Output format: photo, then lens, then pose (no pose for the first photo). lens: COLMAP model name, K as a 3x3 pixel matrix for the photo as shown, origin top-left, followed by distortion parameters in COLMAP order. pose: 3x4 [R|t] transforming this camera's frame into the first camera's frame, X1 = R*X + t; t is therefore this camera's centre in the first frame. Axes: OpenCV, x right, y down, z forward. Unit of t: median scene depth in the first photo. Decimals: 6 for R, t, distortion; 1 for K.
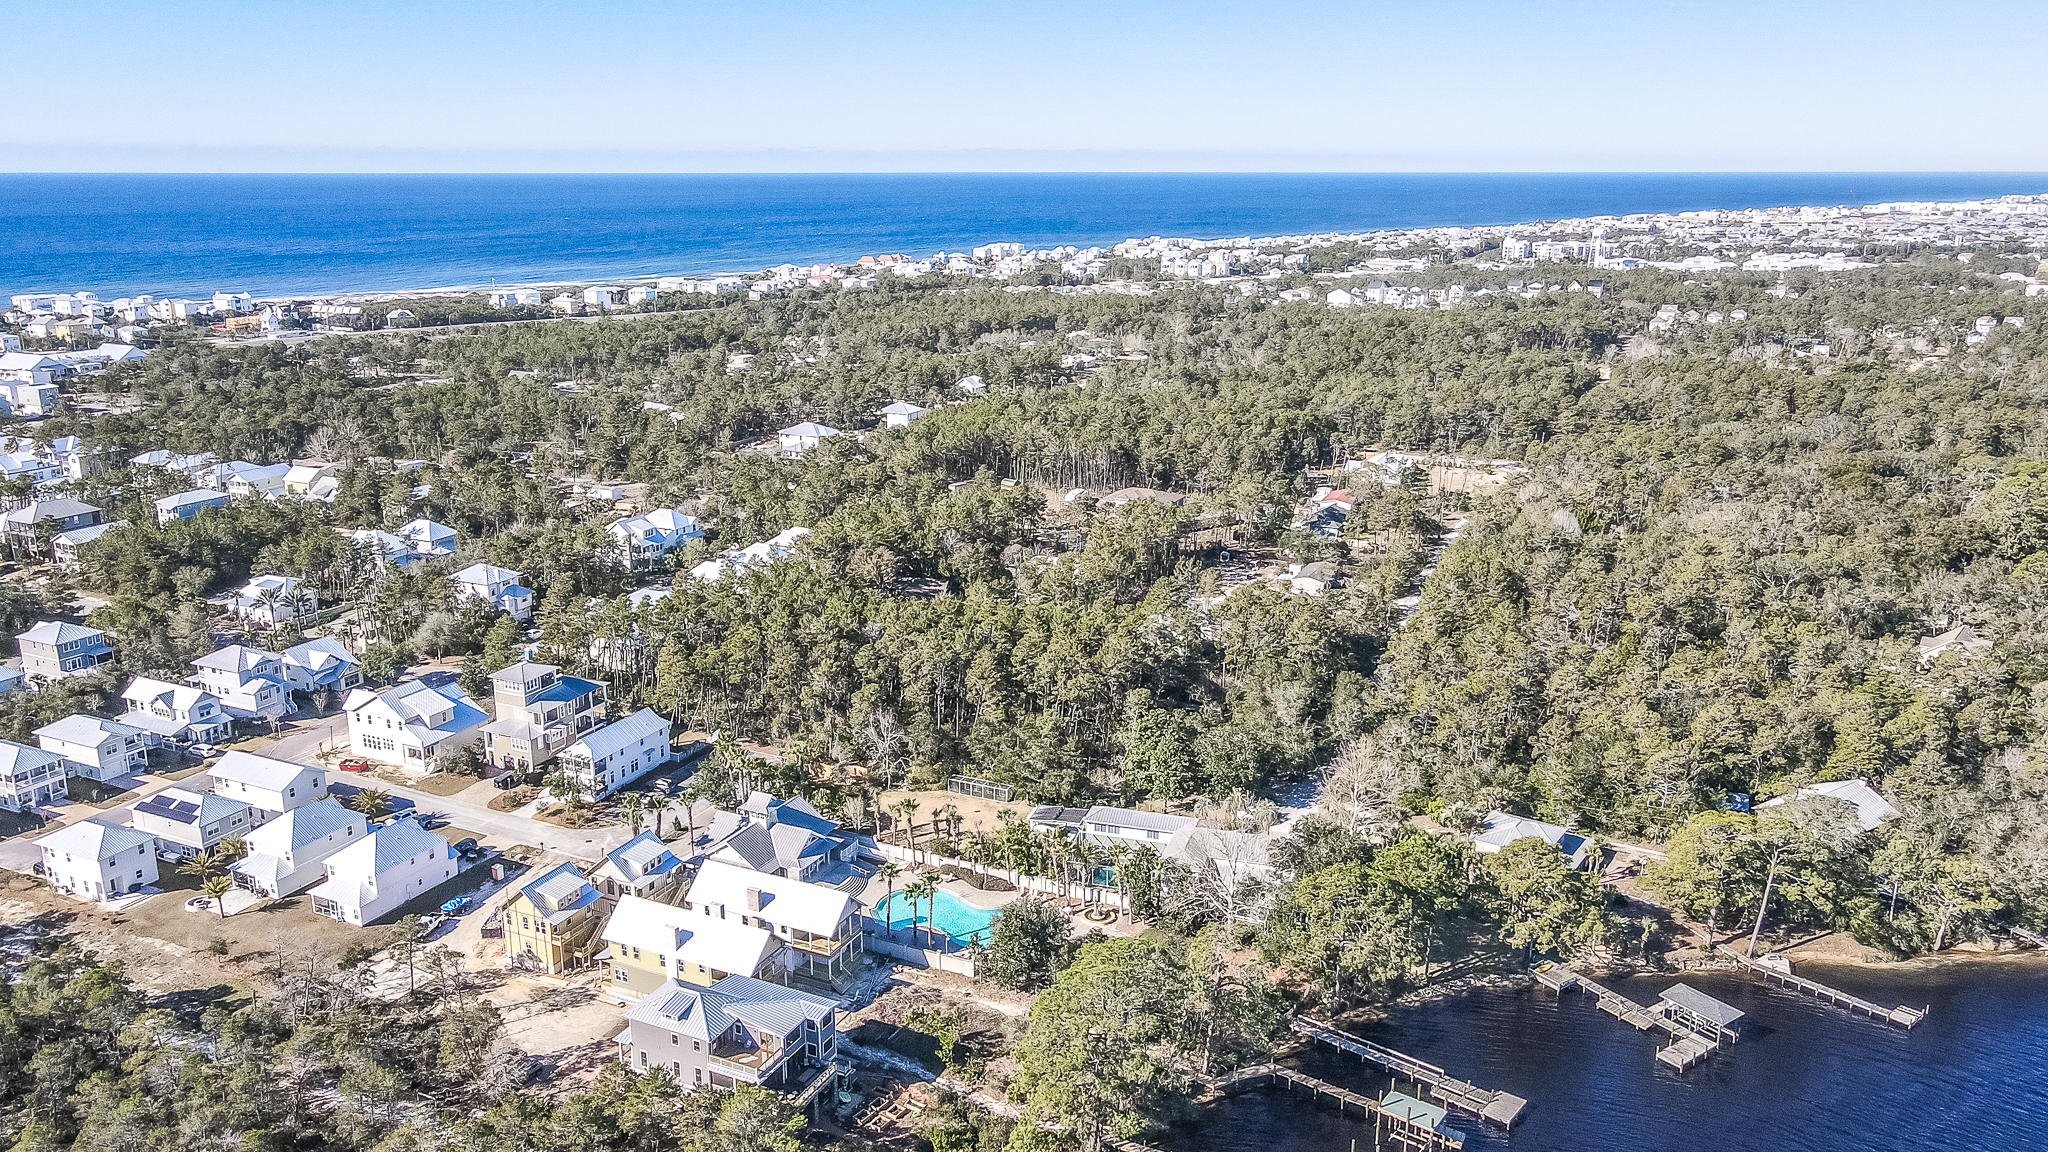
lens RADIAL K [[1469.6, 0, 1024.0], [0, 1469.6, 576.0], [0, 0, 1]] dist [-0.031964, 0.107234]
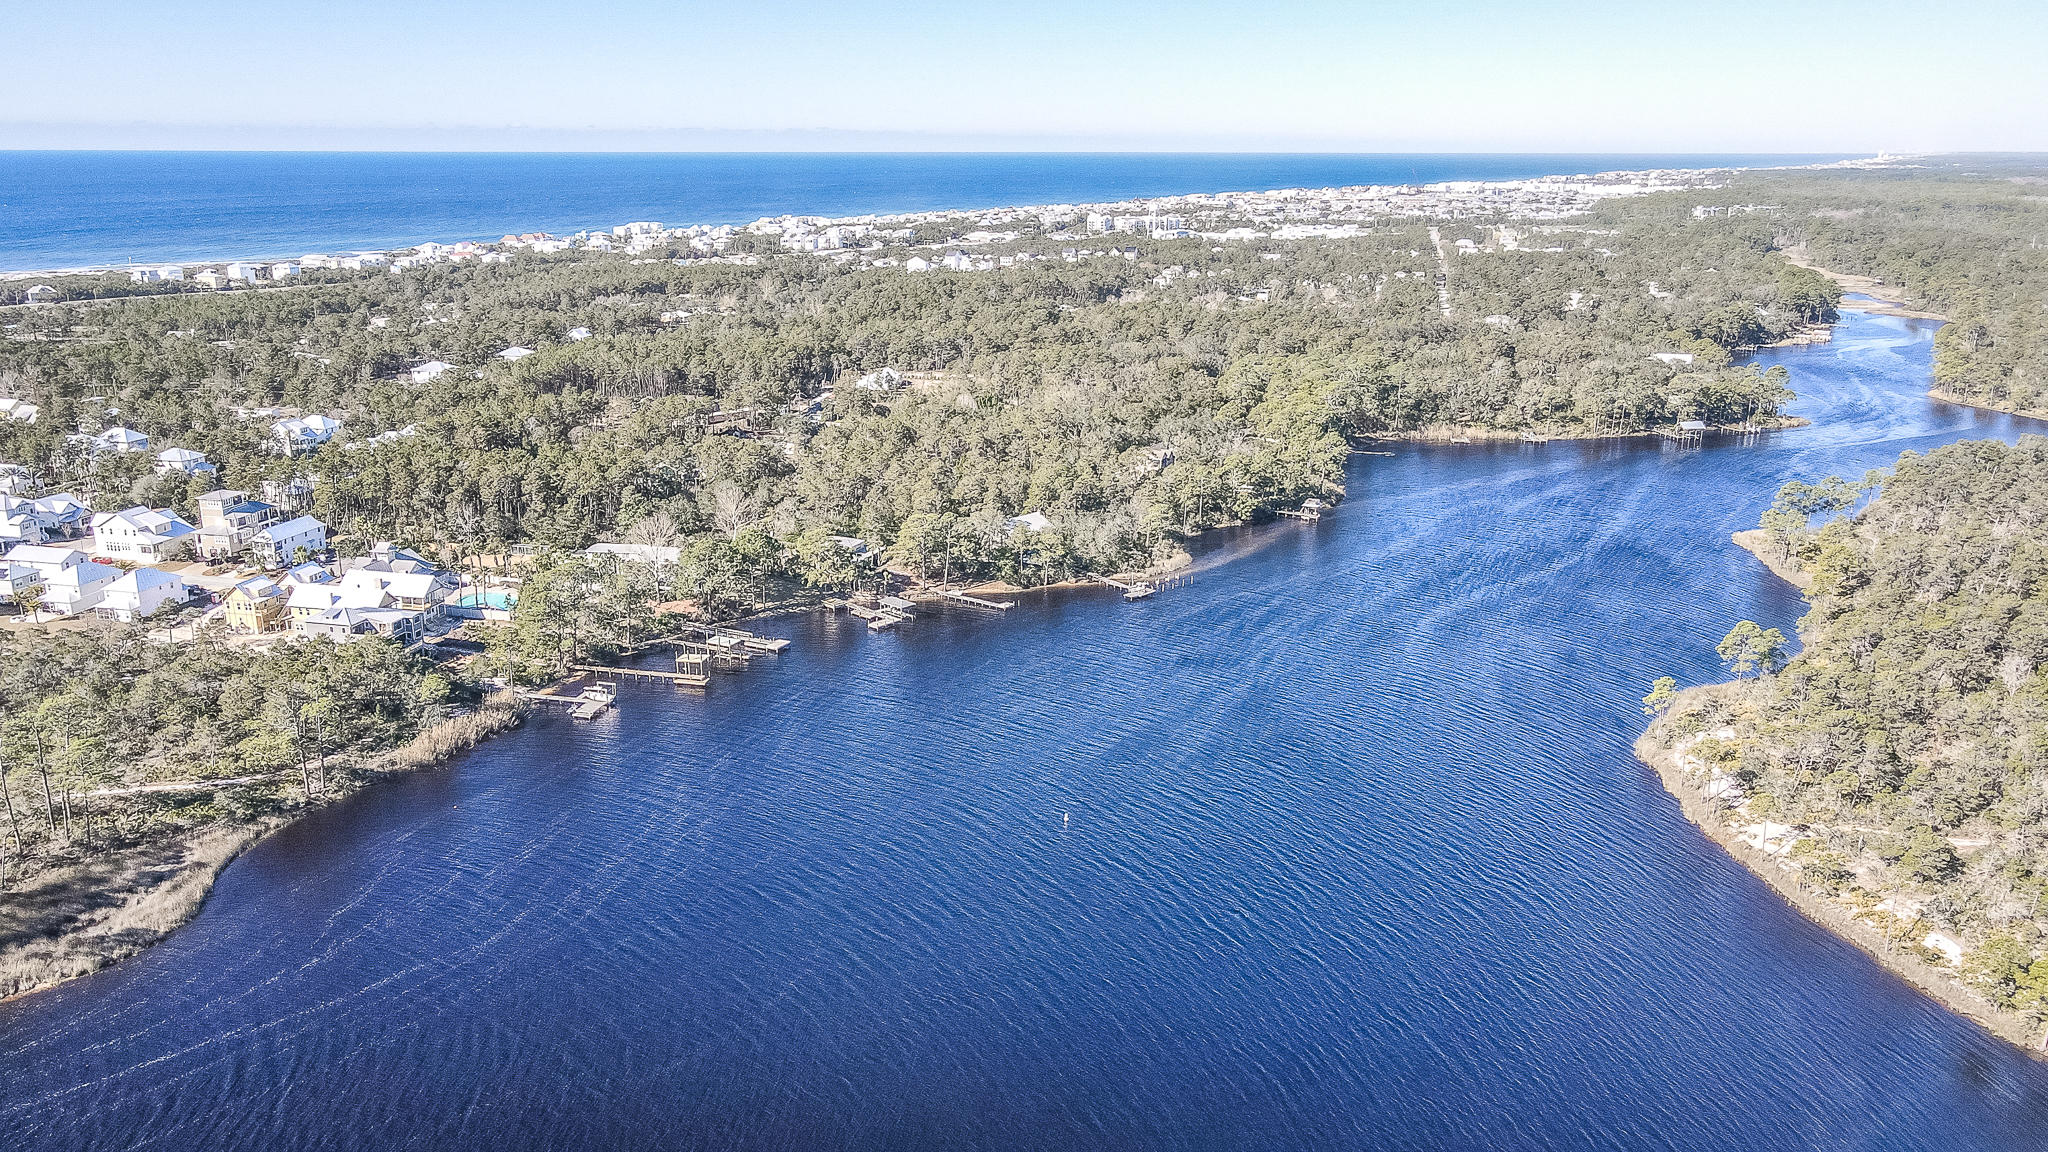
lens RADIAL K [[1524.7, 0, 1024.0], [0, 1524.7, 576.0], [0, 0, 1]] dist [-0.000755, 0.041179]
pose [[0.981193, -0.052155, 0.185847, 0.073527], [0.051410, 0.998639, 0.008830, 0.071868], [-0.186055, 0.000890, 0.982539, -0.294097]]
